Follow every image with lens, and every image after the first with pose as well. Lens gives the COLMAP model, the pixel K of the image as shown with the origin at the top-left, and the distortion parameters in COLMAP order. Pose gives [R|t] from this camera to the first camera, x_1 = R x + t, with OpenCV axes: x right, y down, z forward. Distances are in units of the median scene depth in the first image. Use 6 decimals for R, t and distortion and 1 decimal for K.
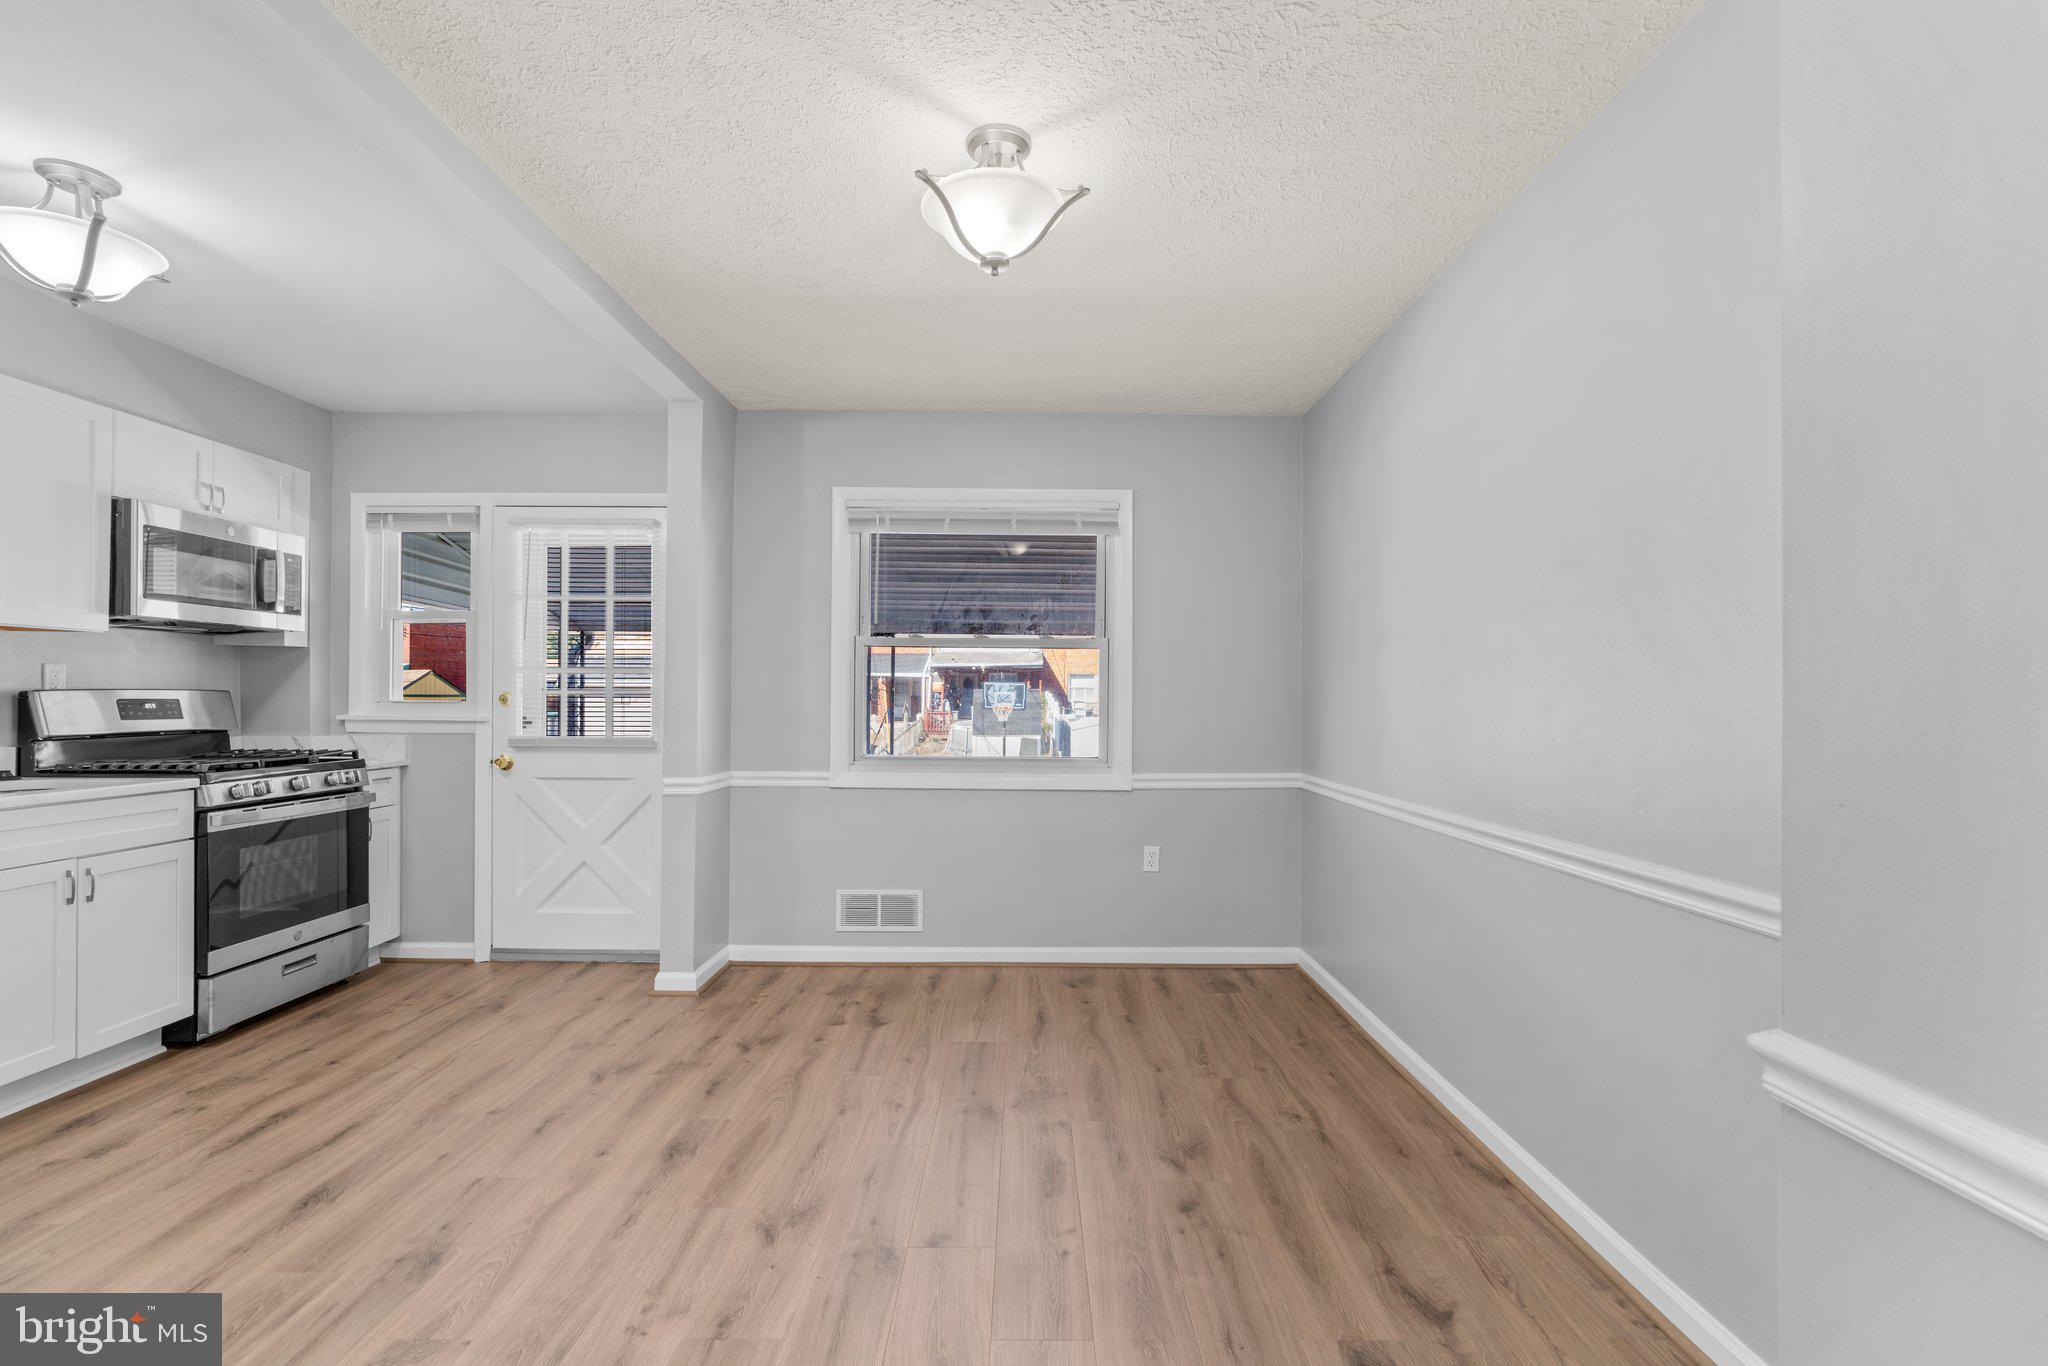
lens RADIAL K [[923.8, 0, 1025.7], [0, 923.8, 696.8], [0, 0, 1]] dist [-0.002241, 0.000827]
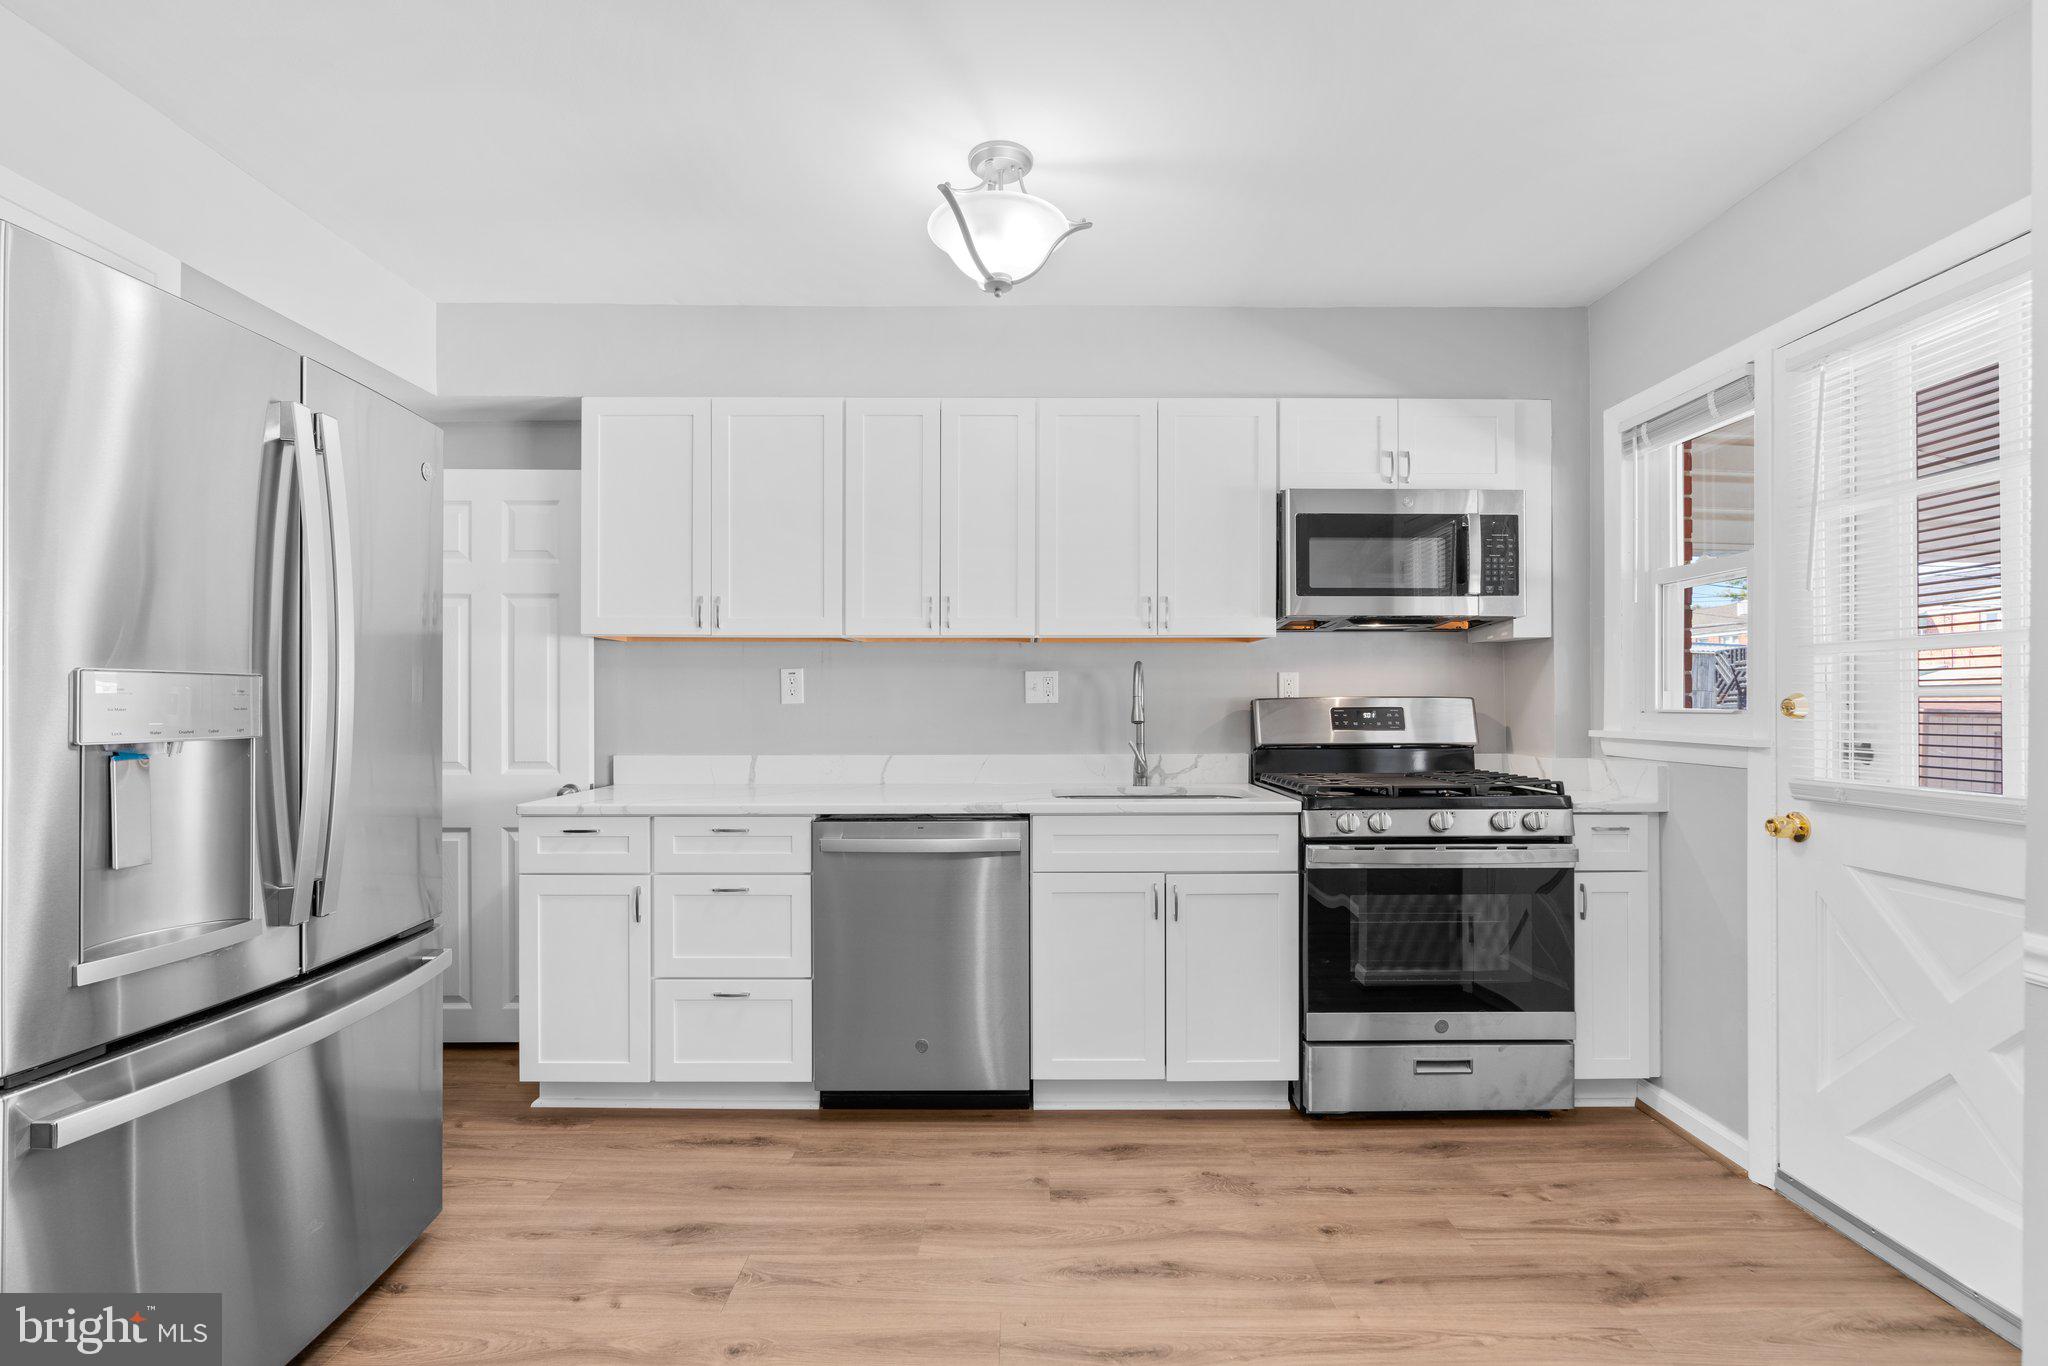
lens RADIAL K [[922.8, 0, 1023.5], [0, 922.8, 702.4], [0, 0, 1]] dist [-0.005087, 0.000813]
pose [[0.004309, -0.007427, -0.999963, -0.046149], [0.003681, 0.999966, -0.007411, 0.002700], [0.999984, -0.003649, 0.004336, 0.626185]]
